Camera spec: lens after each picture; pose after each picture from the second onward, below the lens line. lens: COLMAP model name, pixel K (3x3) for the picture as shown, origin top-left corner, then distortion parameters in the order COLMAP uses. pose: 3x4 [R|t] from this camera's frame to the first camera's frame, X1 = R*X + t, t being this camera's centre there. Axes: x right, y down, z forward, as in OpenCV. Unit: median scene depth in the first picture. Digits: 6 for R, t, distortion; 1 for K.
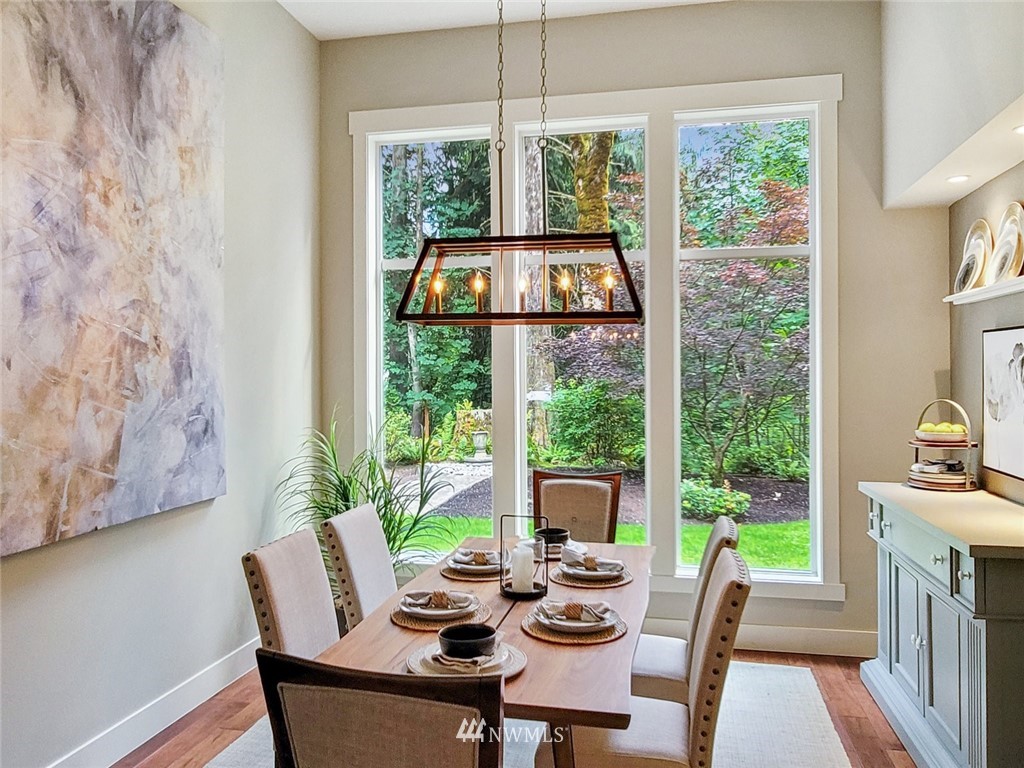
lens RADIAL K [[737.0, 0, 512.0], [0, 737.0, 384.0], [0, 0, 1]] dist [0.002330, 0.000162]
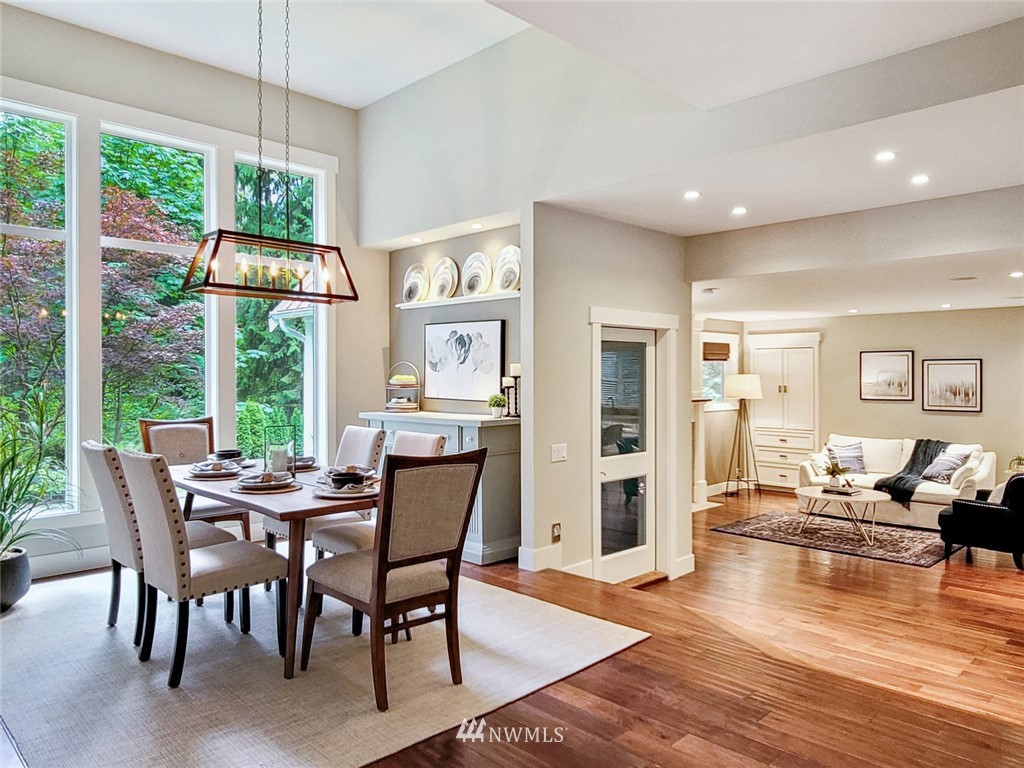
lens RADIAL K [[737.0, 0, 512.0], [0, 737.0, 384.0], [0, 0, 1]] dist [0.002330, 0.000162]
pose [[0.500803, -0.000006, 0.865561, -0.914208], [0.004235, 0.999988, -0.002443, 0.088864], [-0.865551, 0.004889, 0.500797, -0.128163]]
